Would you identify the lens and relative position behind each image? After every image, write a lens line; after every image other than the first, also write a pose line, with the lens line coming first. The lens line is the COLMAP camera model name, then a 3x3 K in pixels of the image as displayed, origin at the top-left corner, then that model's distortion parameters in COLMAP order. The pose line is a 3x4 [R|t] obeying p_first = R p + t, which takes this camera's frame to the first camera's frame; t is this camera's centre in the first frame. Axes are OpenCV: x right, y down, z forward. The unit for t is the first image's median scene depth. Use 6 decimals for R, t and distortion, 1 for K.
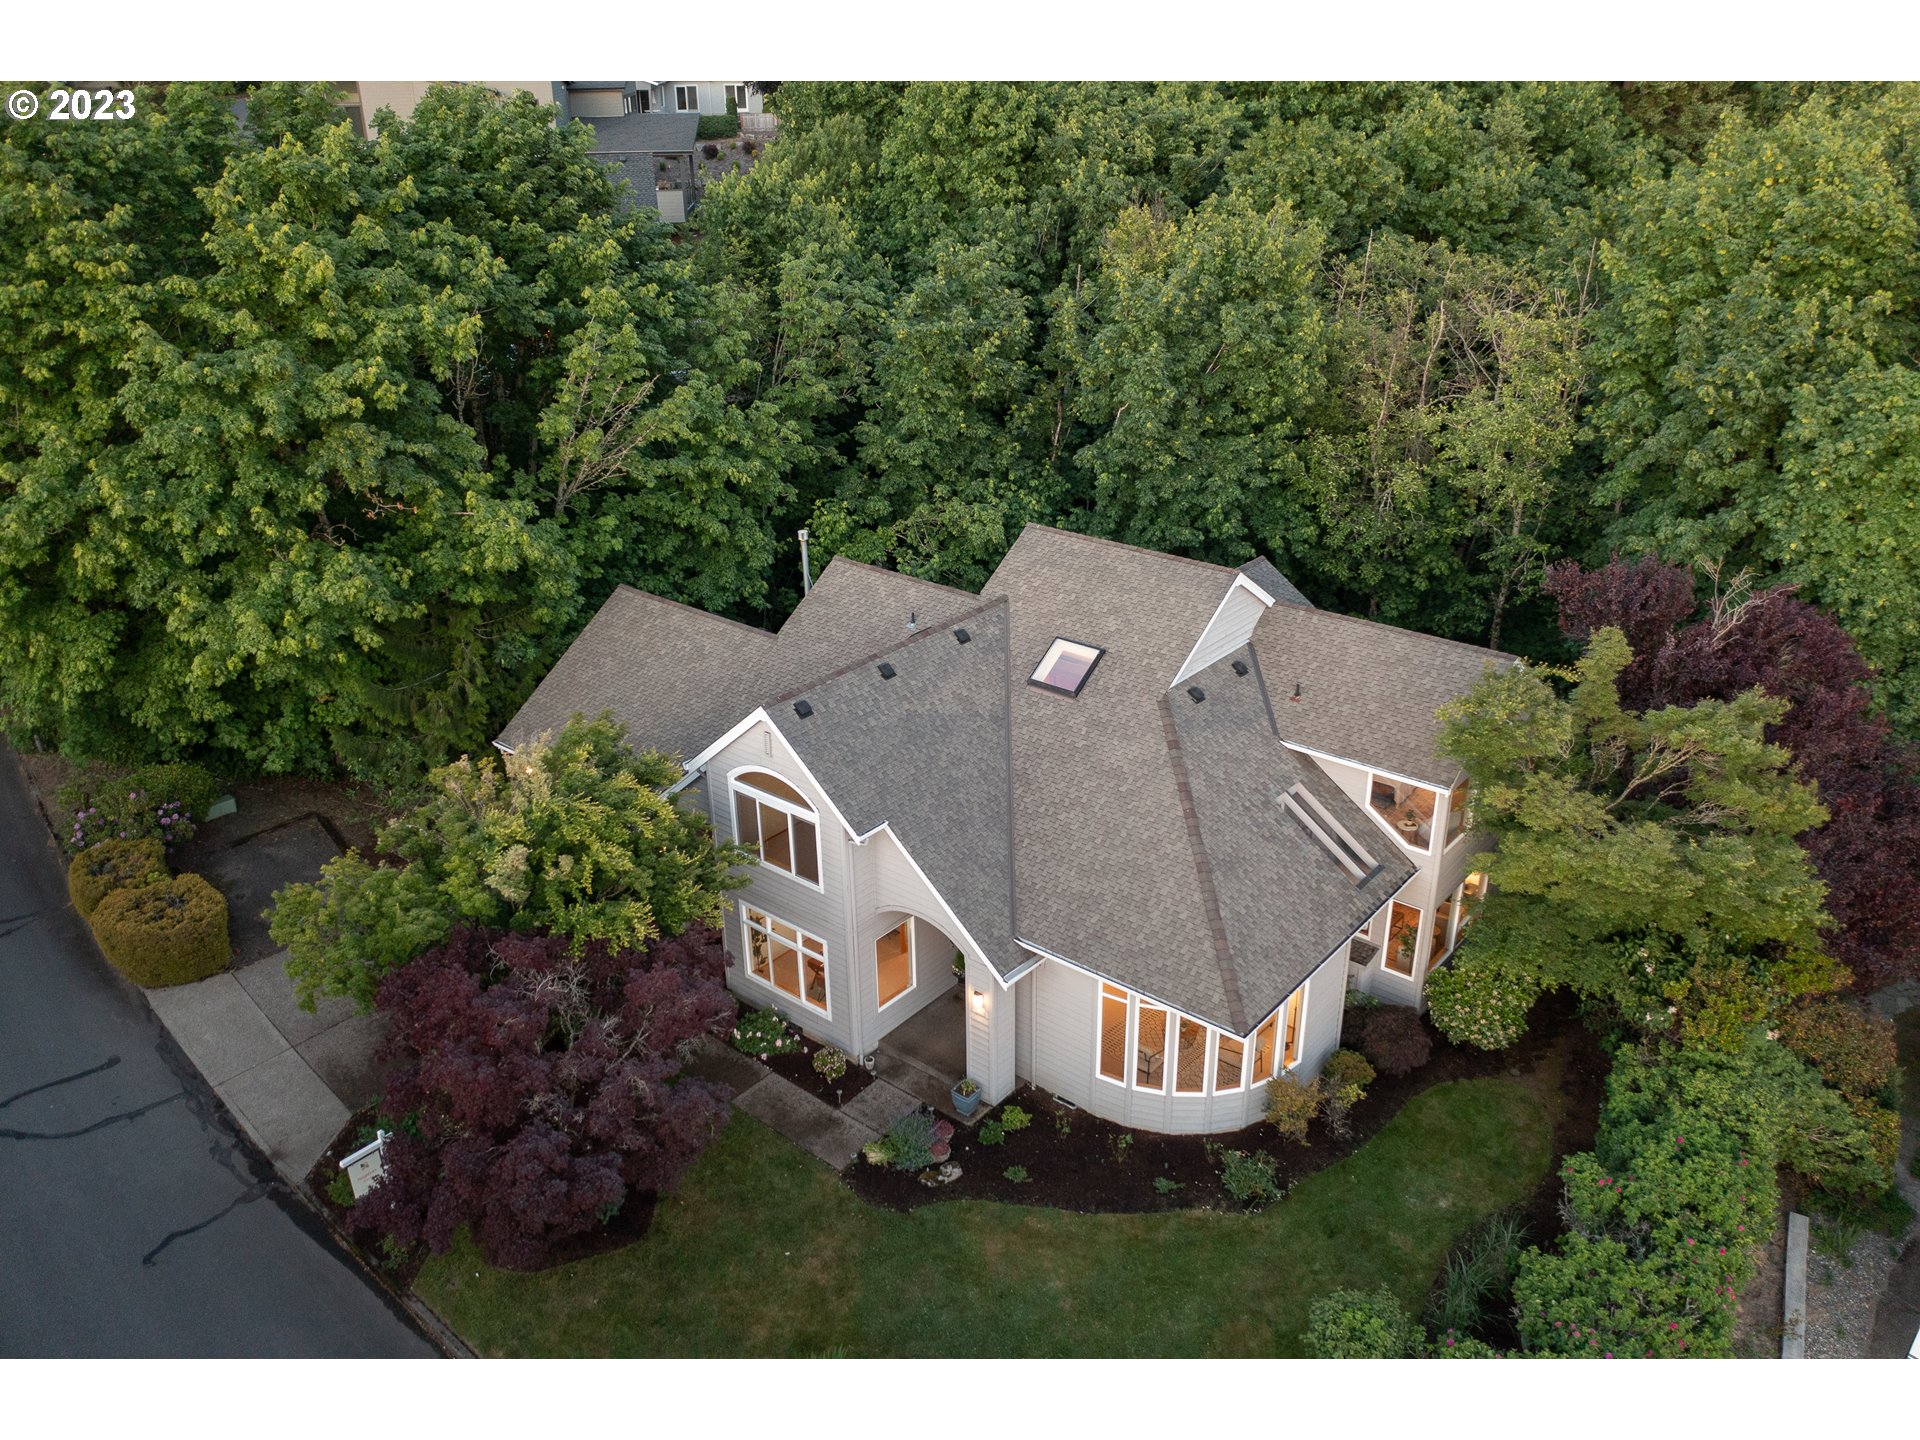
lens RADIAL K [[1505.7, 0, 960.0], [0, 1505.7, 720.0], [0, 0, 1]] dist [-0.036787, 0.002101]
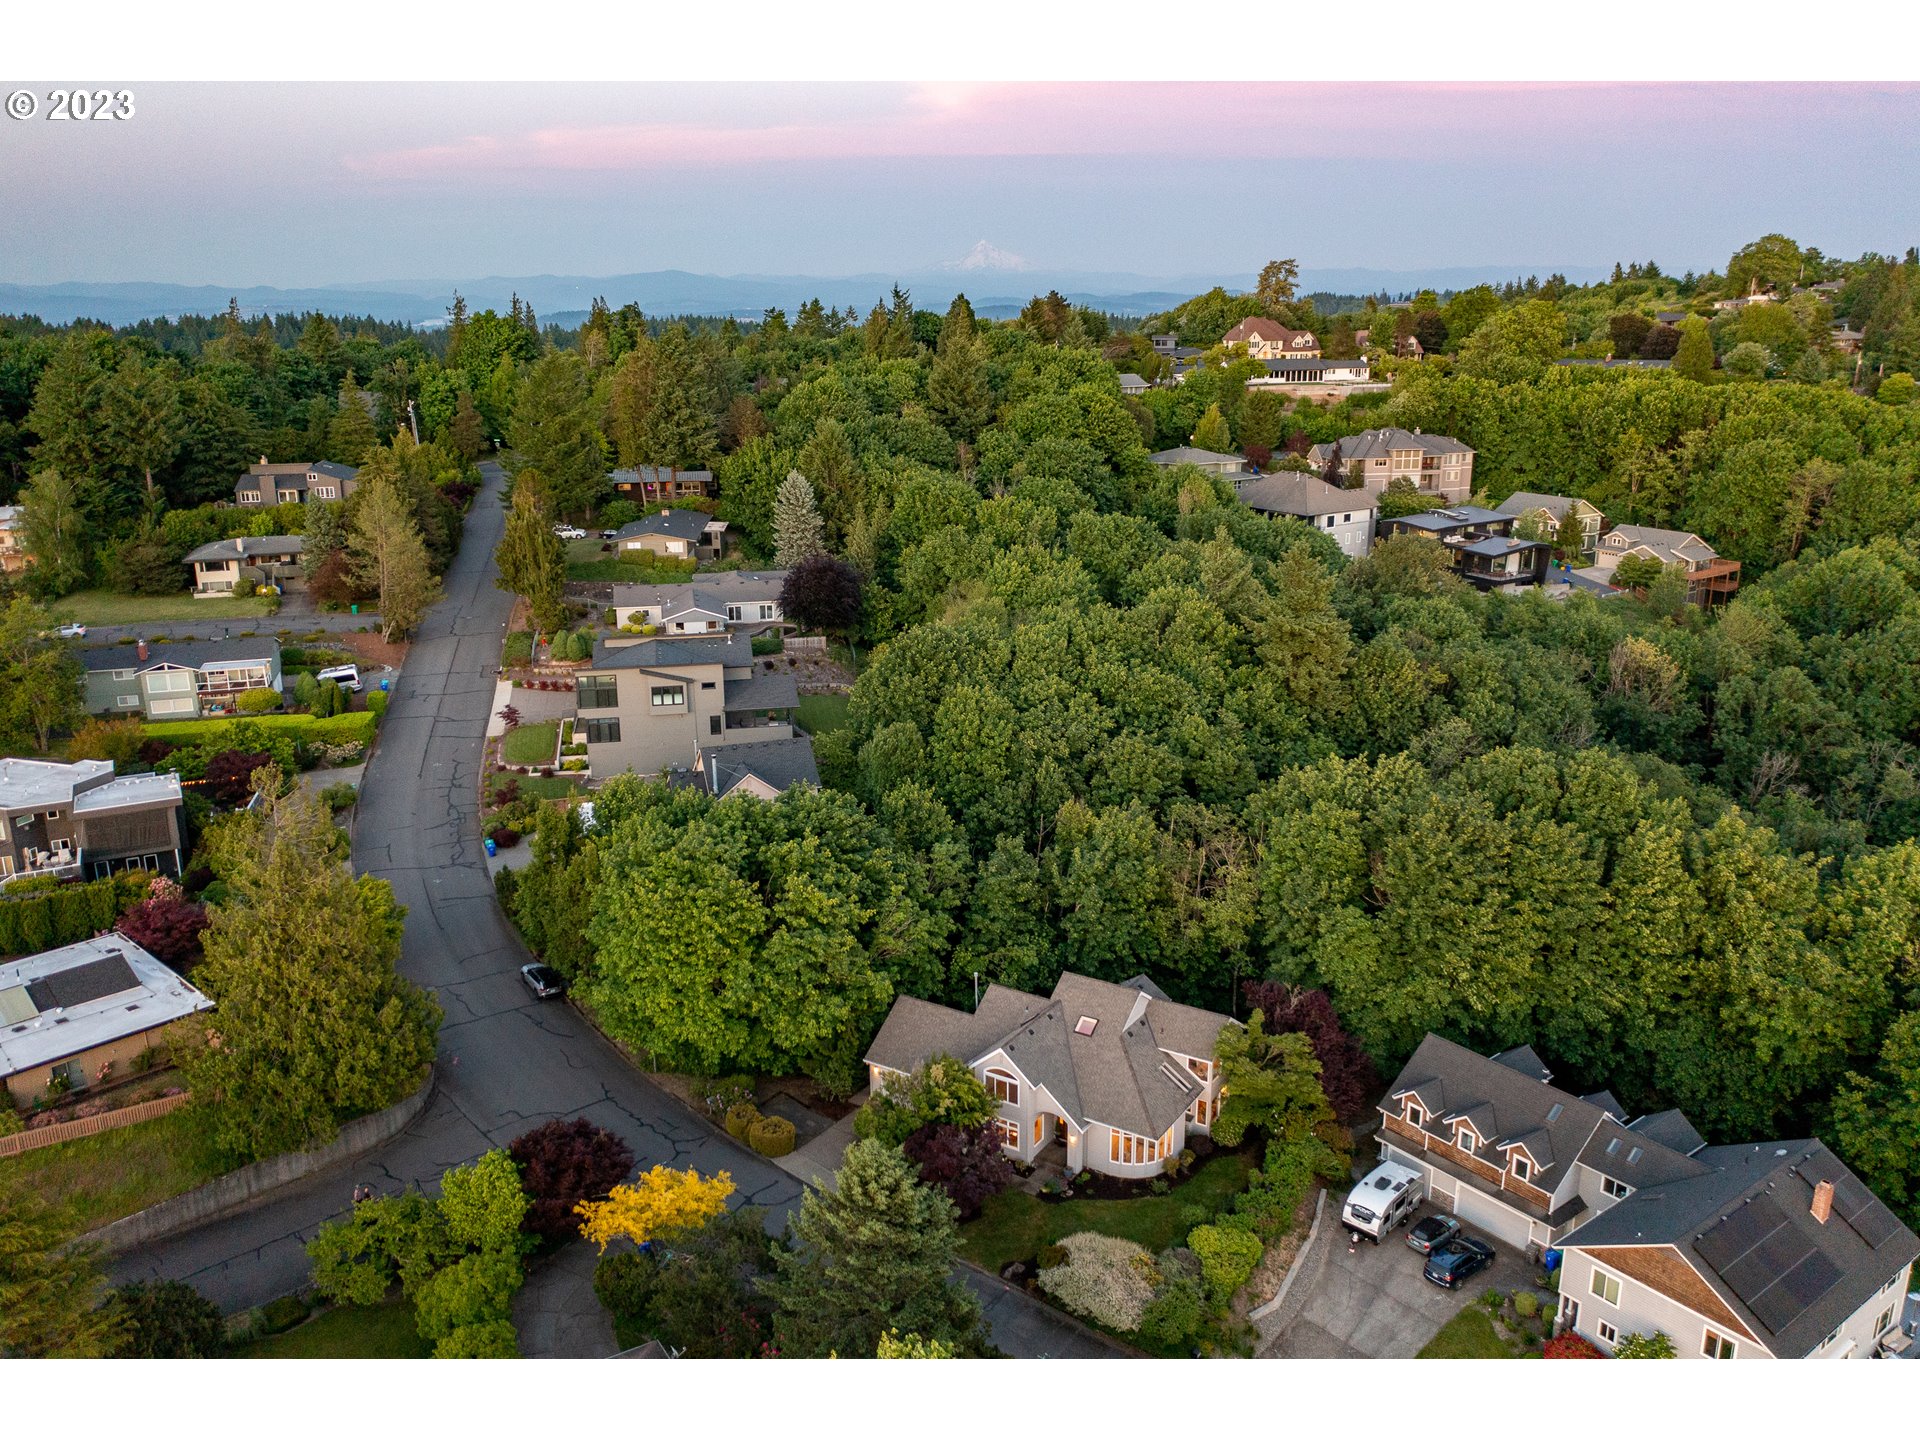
lens RADIAL K [[1464.7, 0, 960.0], [0, 1464.7, 720.0], [0, 0, 1]] dist [-0.000585, 0.000286]
pose [[0.992540, -0.027583, 0.118756, -0.526759], [0.046946, 0.985428, -0.163488, -0.176960], [-0.112516, 0.167843, 0.979372, -2.002608]]
